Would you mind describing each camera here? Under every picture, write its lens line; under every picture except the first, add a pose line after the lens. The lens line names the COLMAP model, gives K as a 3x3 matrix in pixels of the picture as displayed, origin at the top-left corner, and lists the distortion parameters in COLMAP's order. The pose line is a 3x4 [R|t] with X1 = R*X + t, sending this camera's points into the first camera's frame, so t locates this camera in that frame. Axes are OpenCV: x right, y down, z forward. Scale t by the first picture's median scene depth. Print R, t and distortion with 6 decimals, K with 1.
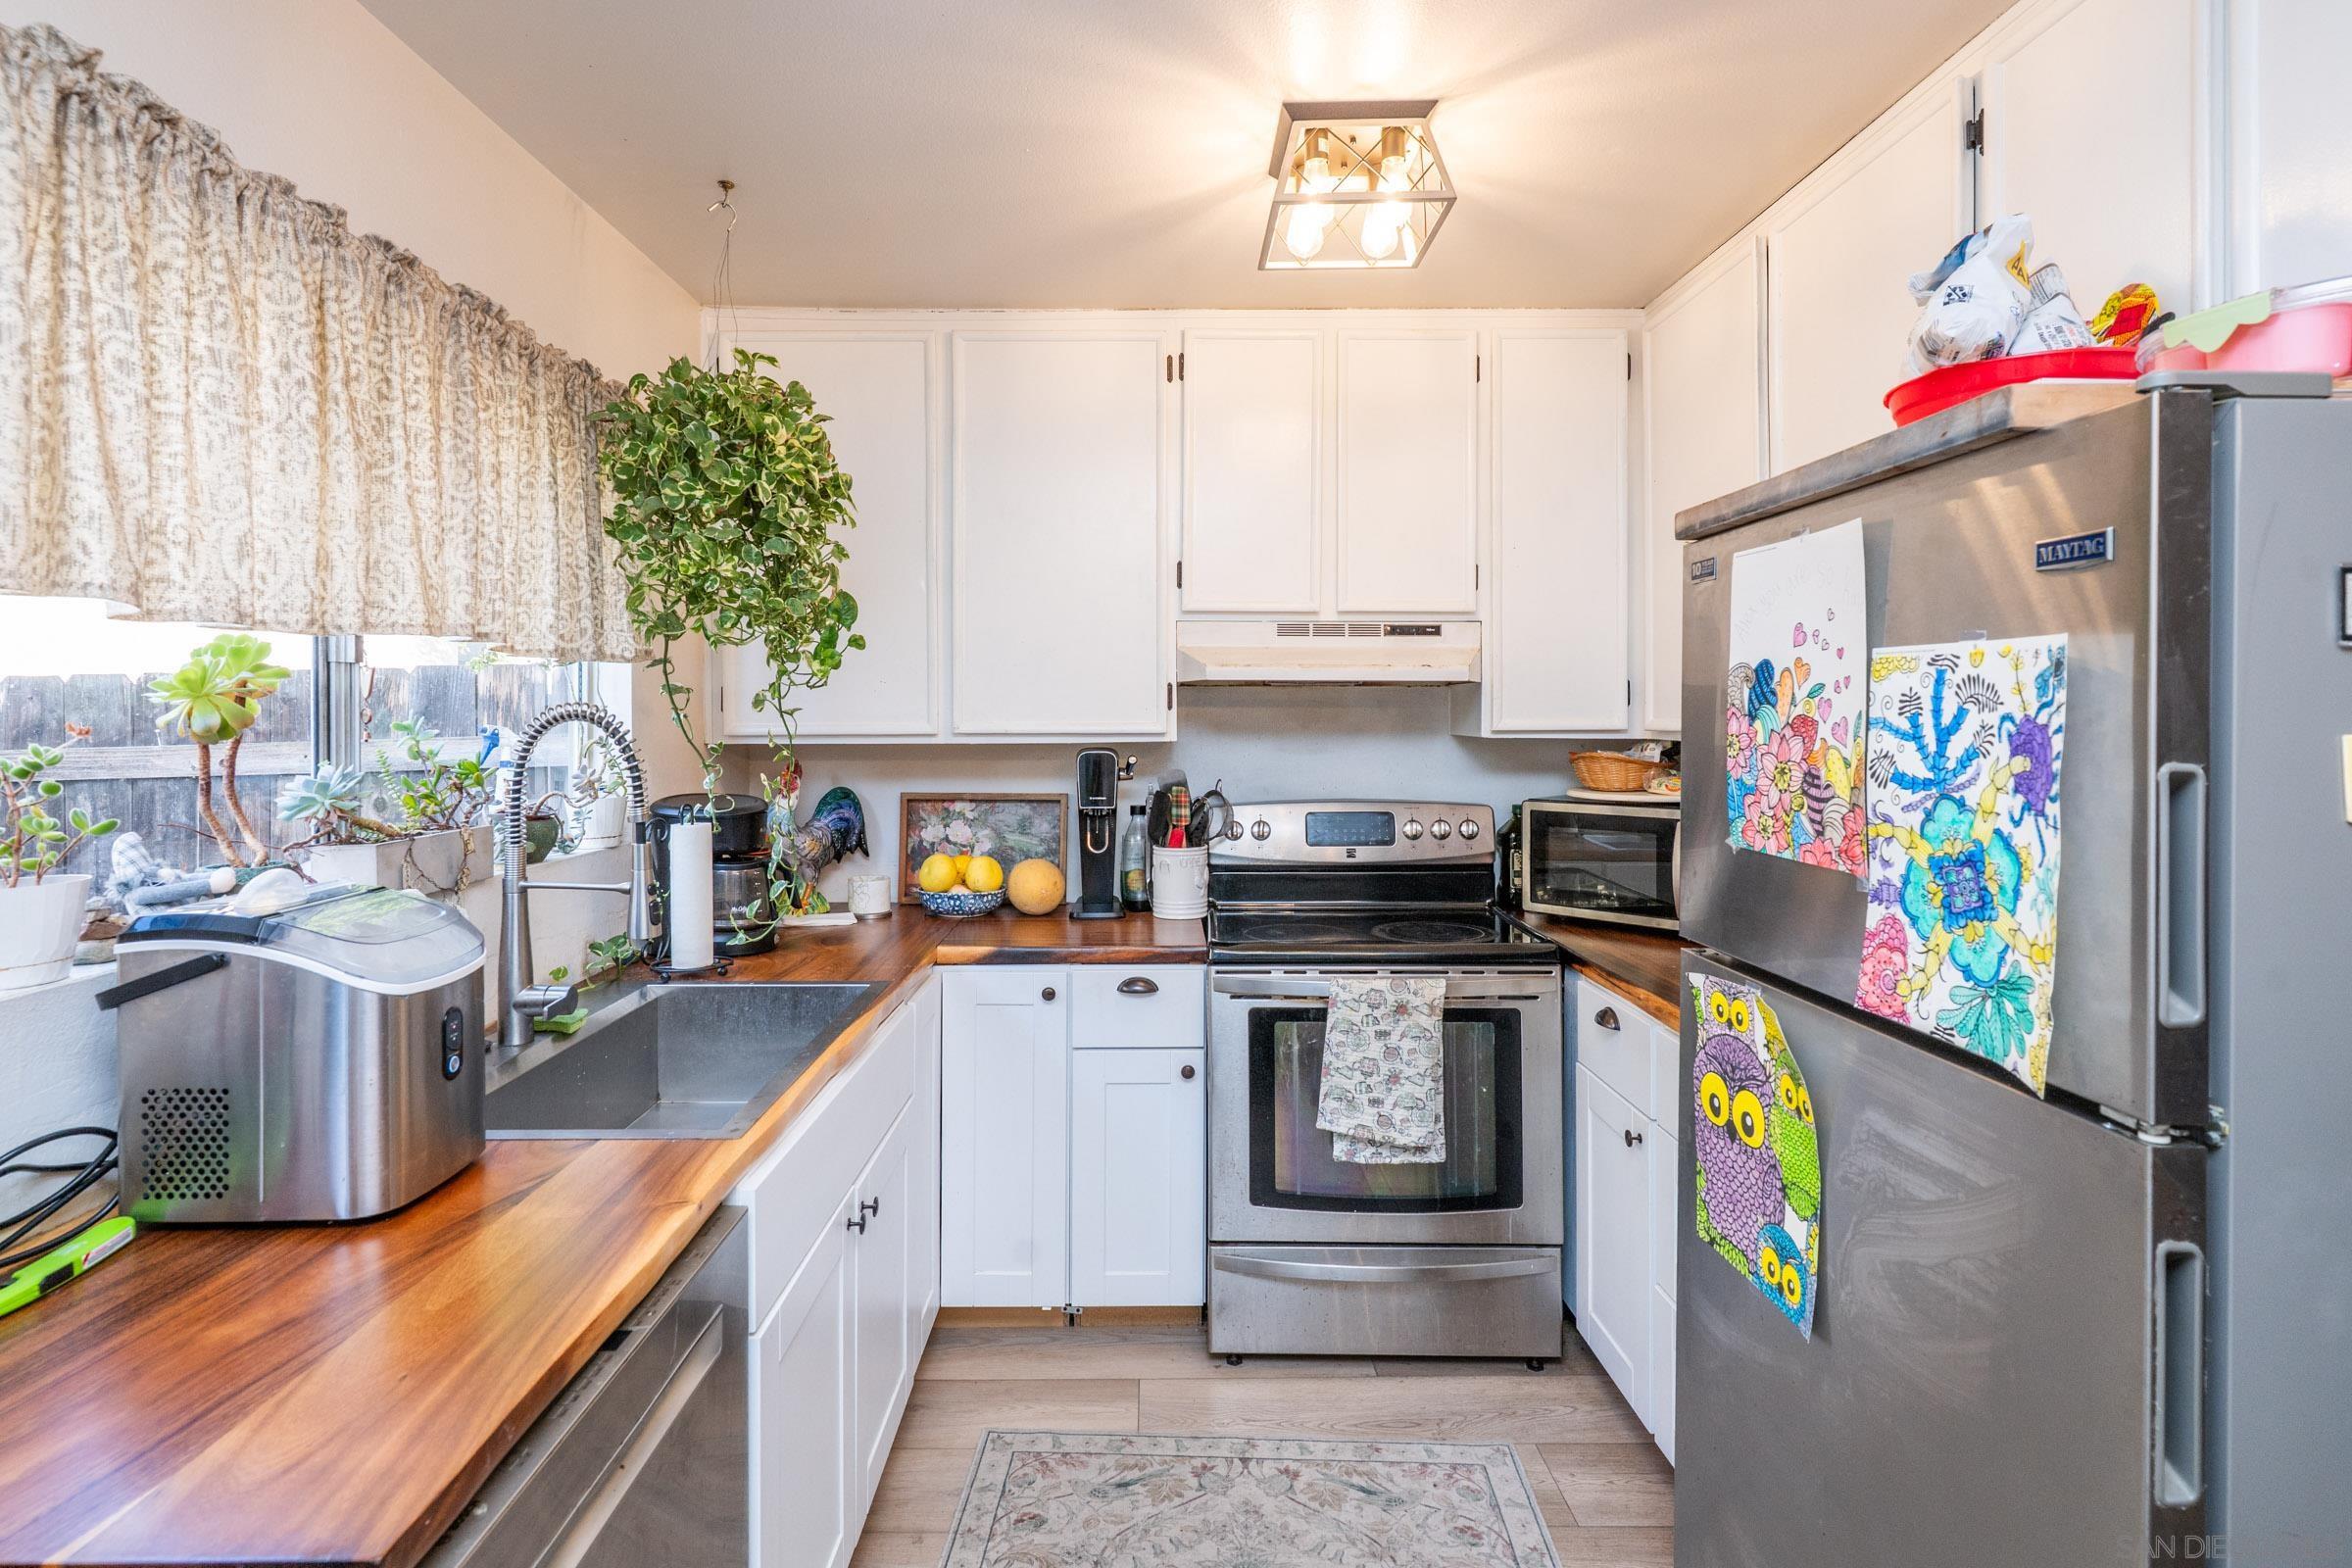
lens RADIAL K [[1152.1, 0, 1160.4], [0, 1152.1, 723.5], [0, 0, 1]] dist [0.000340, 0.000221]
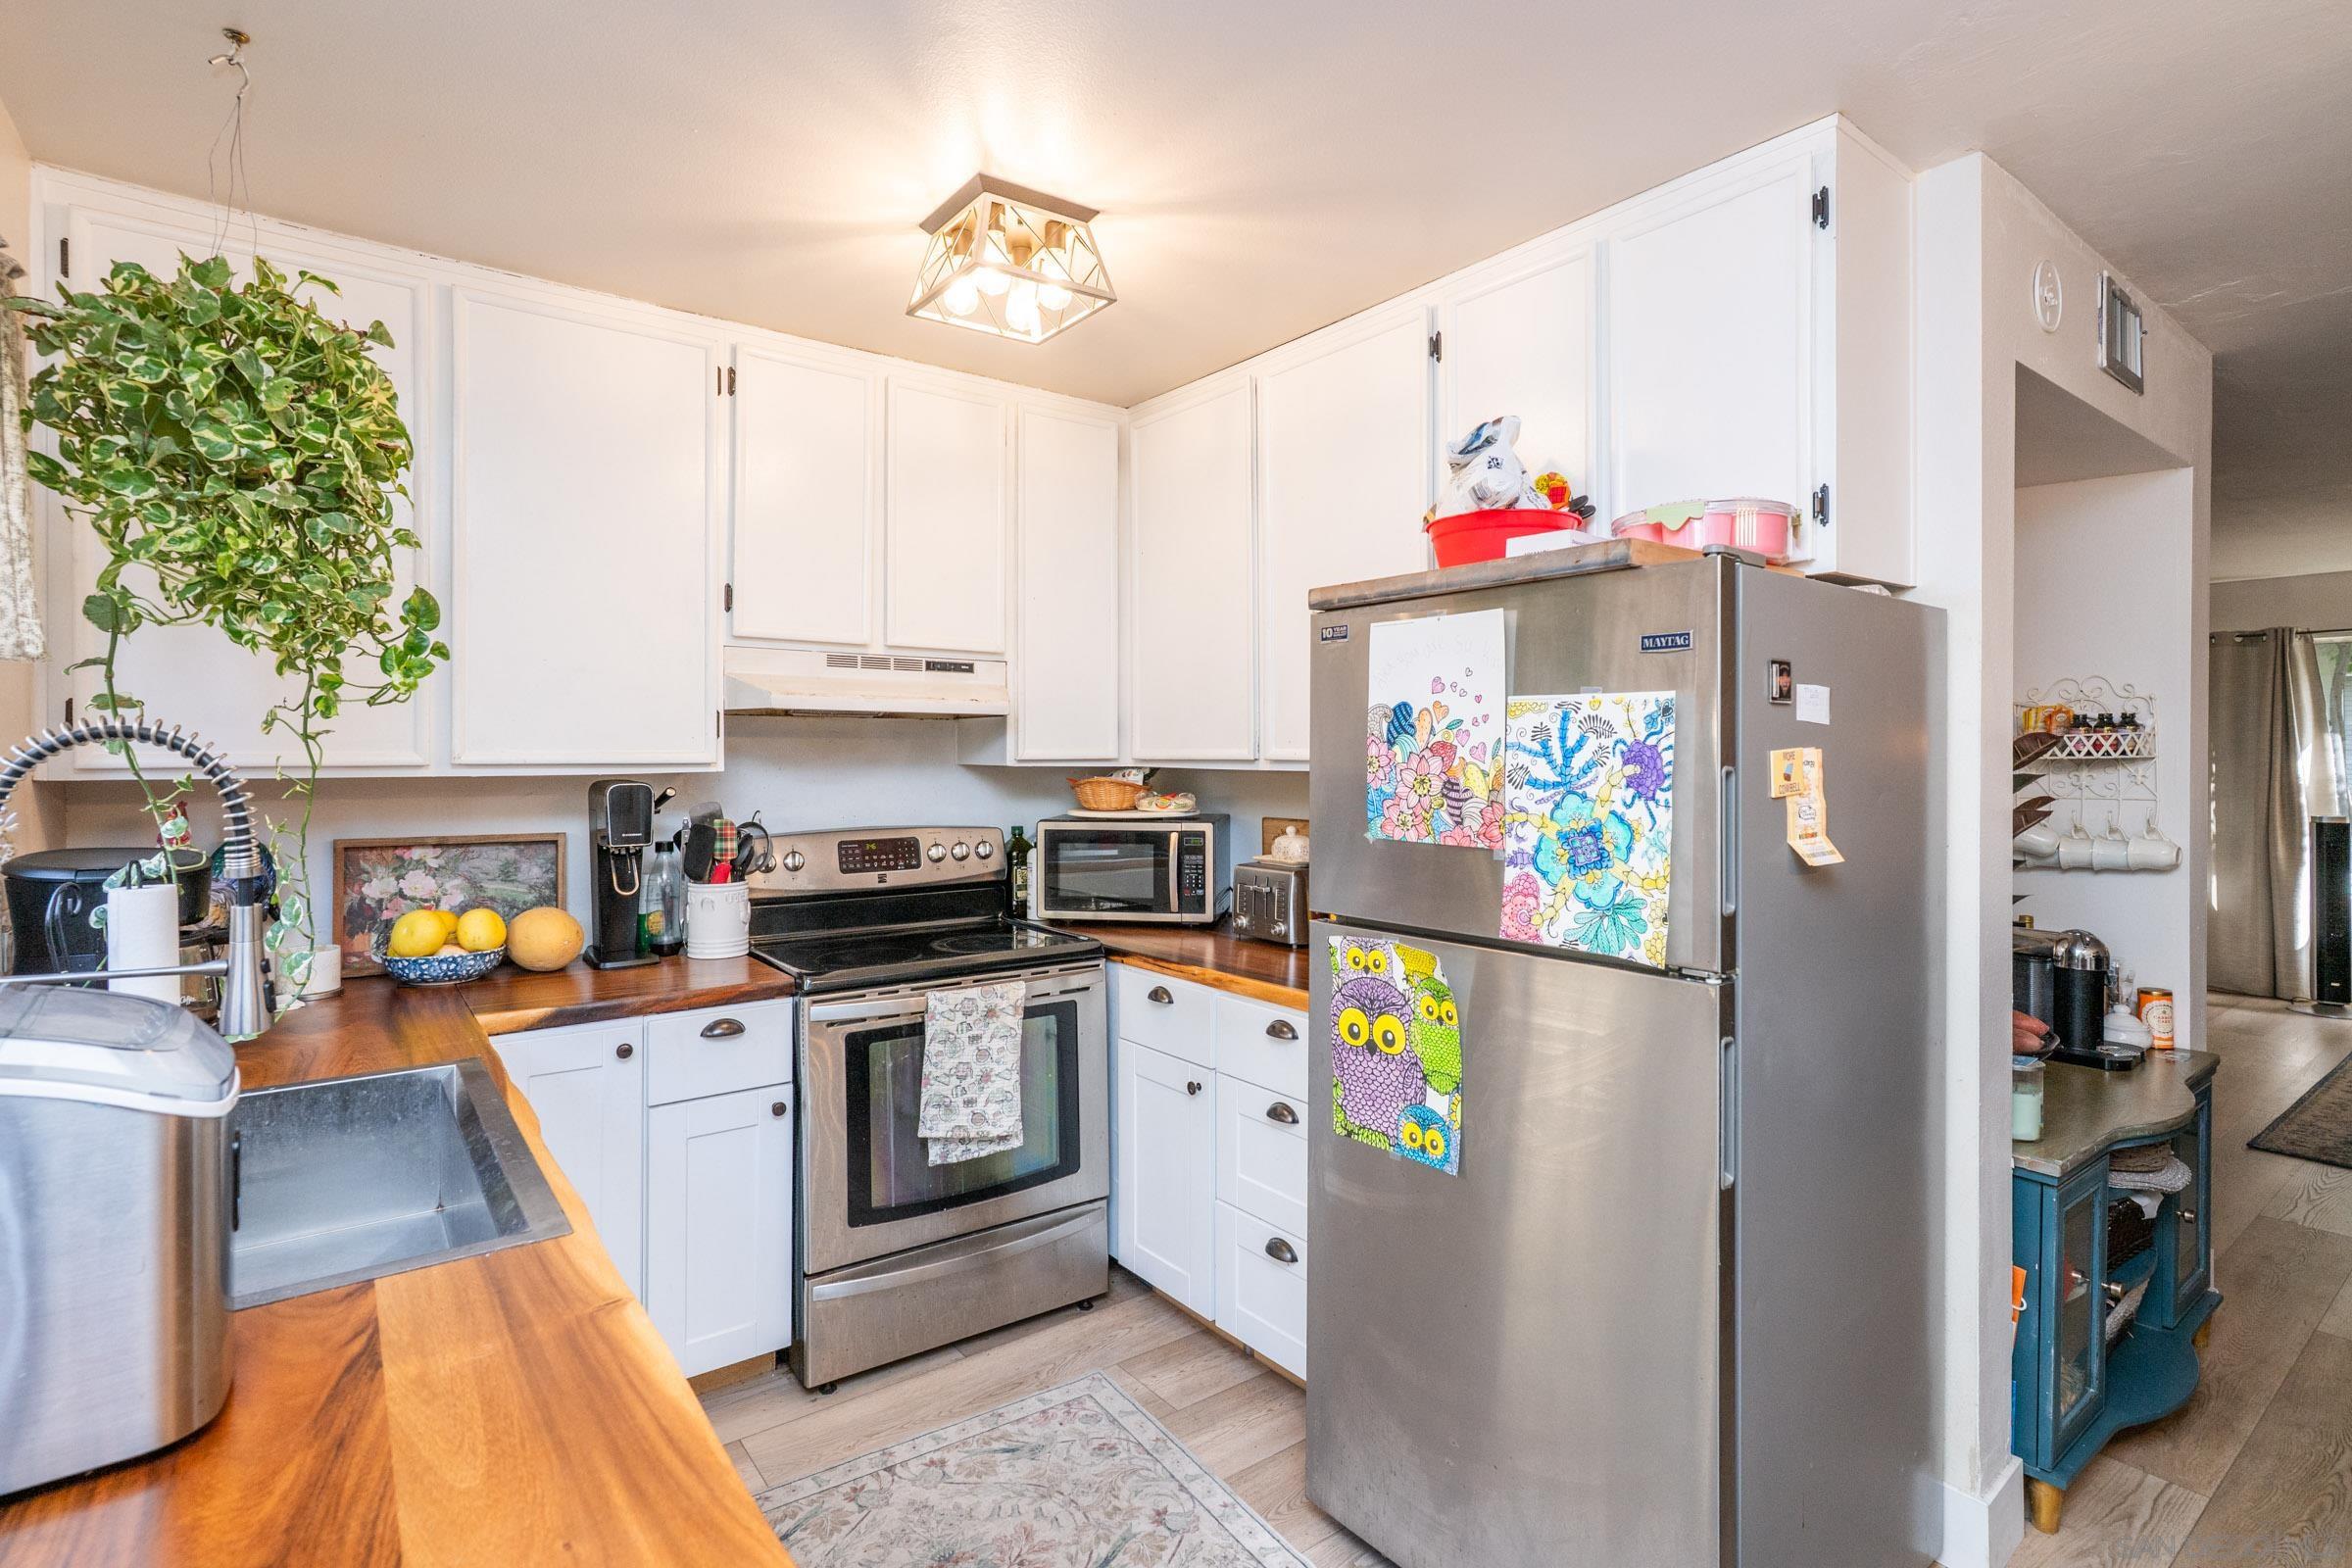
lens RADIAL K [[1125.4, 0, 1149.2], [0, 1125.4, 756.5], [0, 0, 1]] dist [-0.000443, 0.000540]
pose [[0.806875, 0.000202, 0.590722, -0.351707], [0.002212, 0.999992, -0.003364, 0.009568], [-0.590718, 0.004022, 0.806868, 0.055186]]
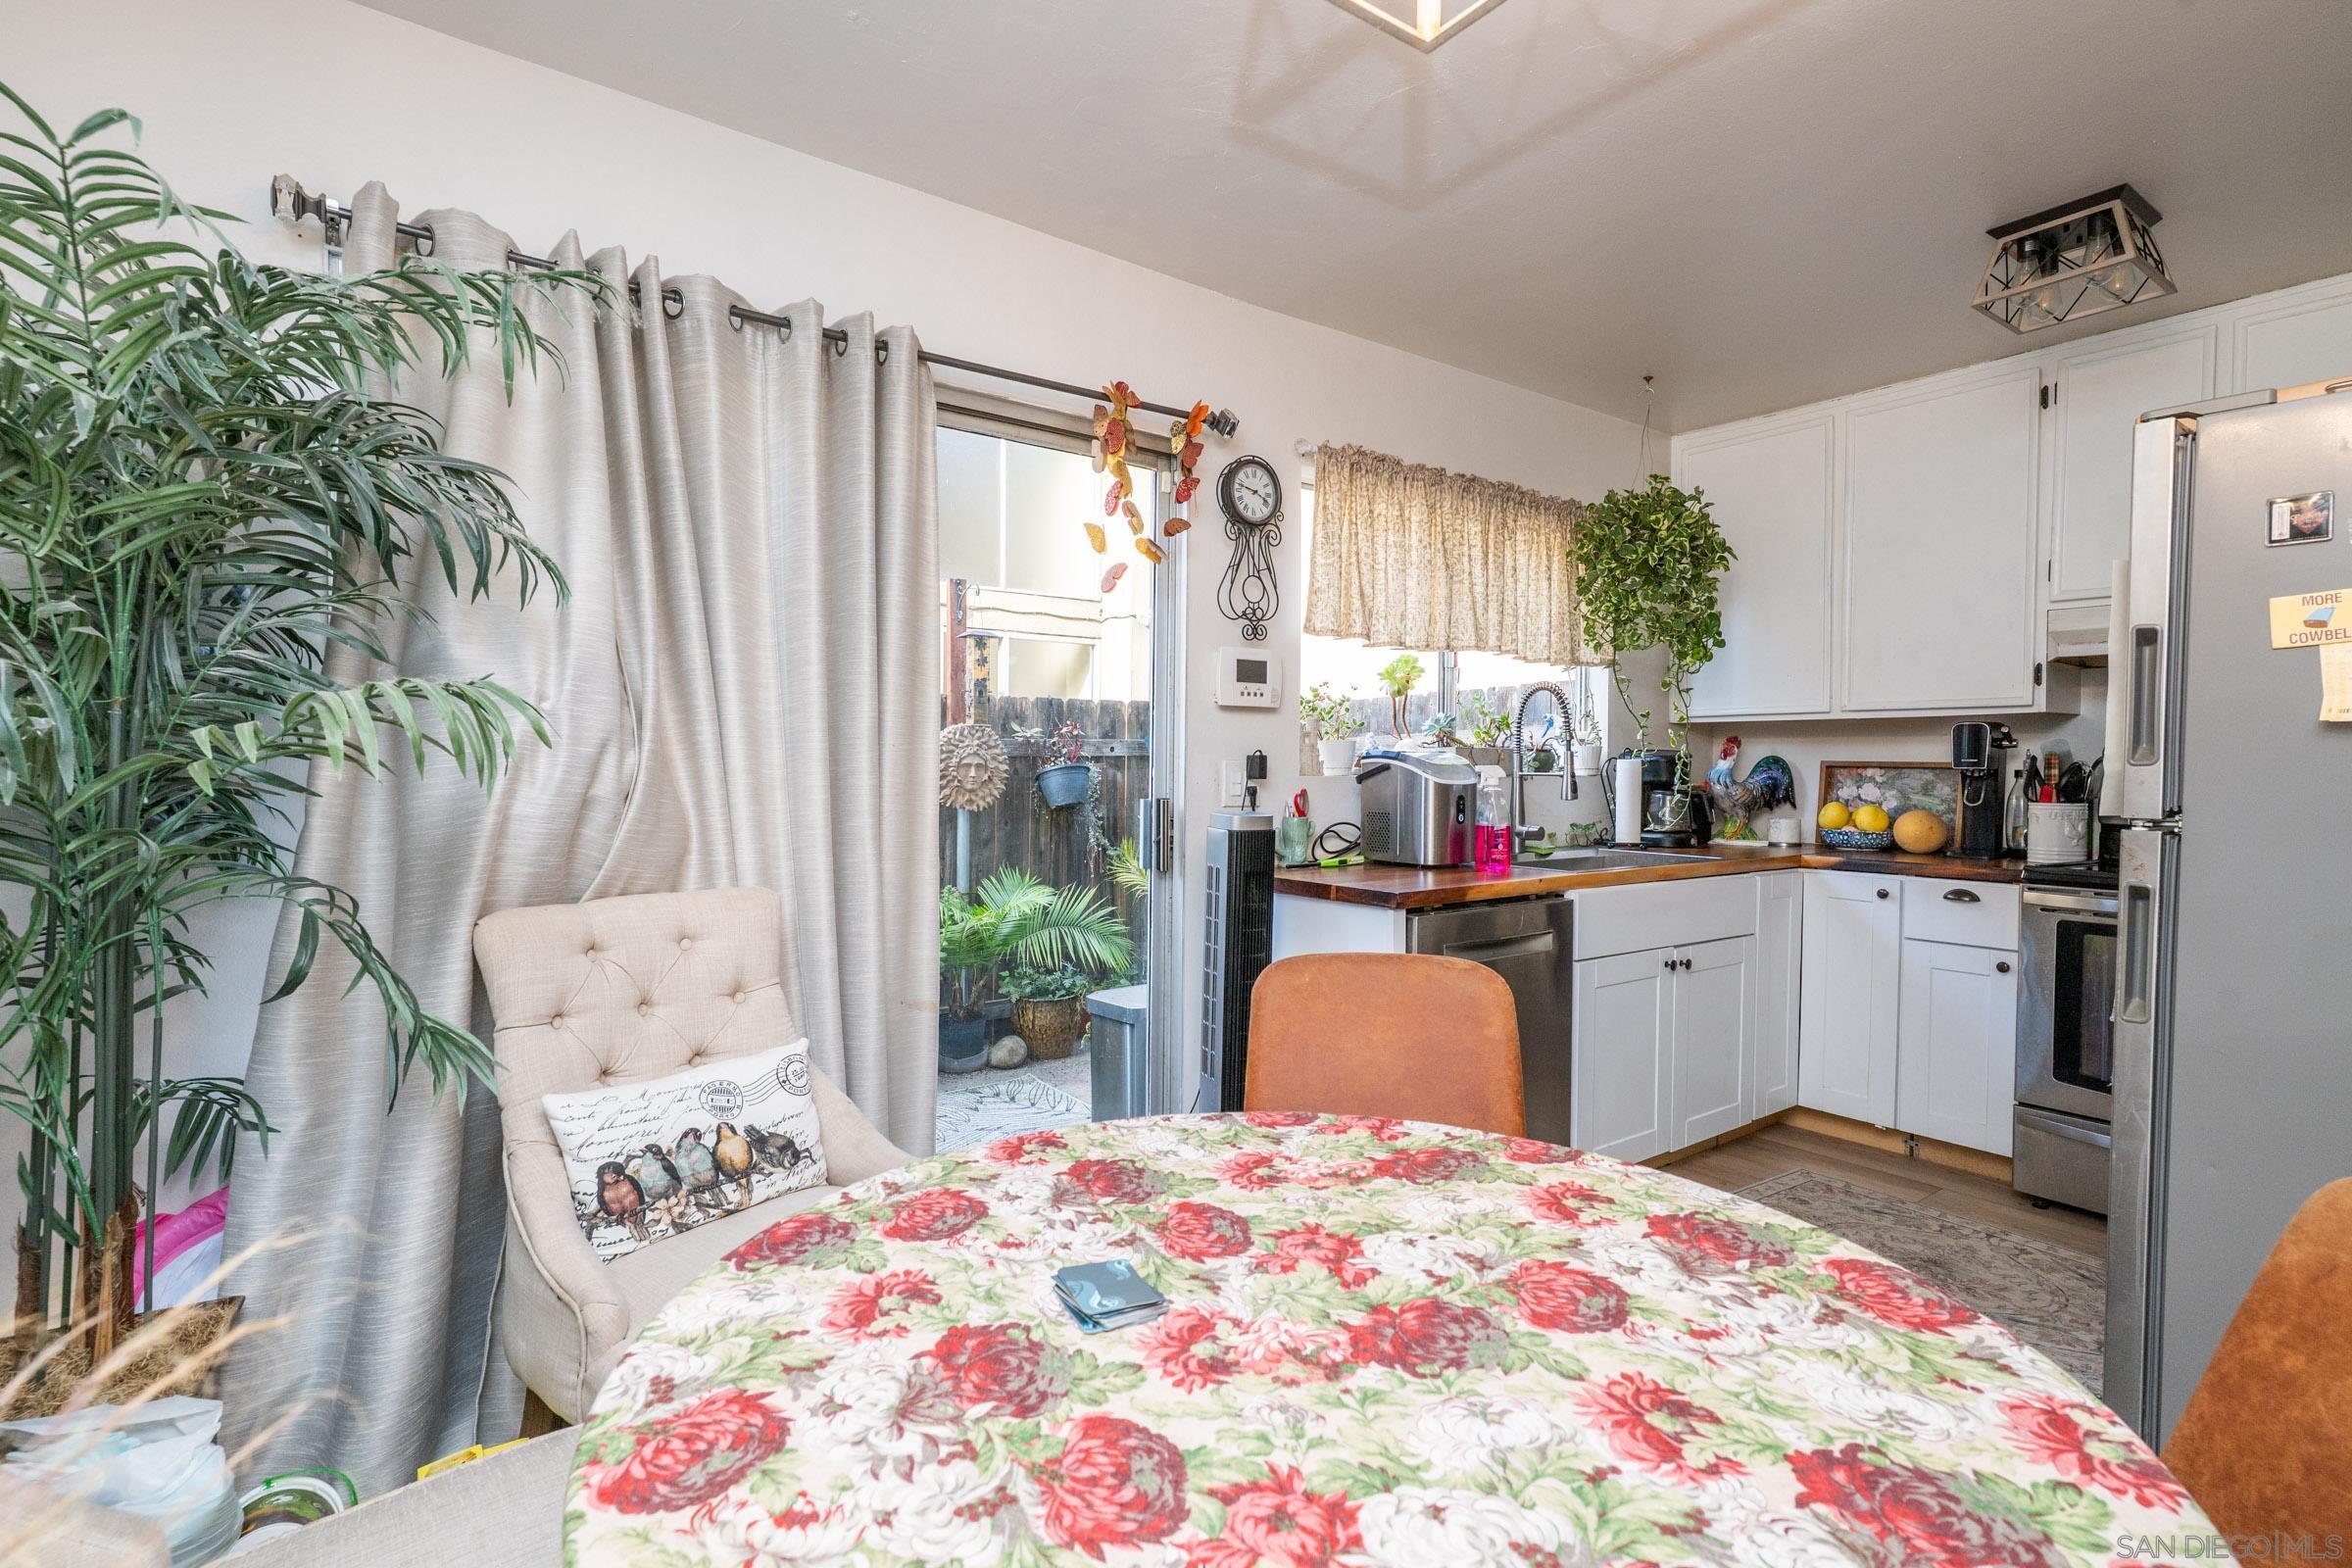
lens RADIAL K [[1125.4, 0, 1149.2], [0, 1125.4, 756.5], [0, 0, 1]] dist [-0.000443, 0.000540]
pose [[0.566220, 0.004700, -0.824241, 0.621458], [-0.019571, 0.999778, -0.007743, 0.123083], [0.824022, 0.020516, 0.566186, -0.571884]]
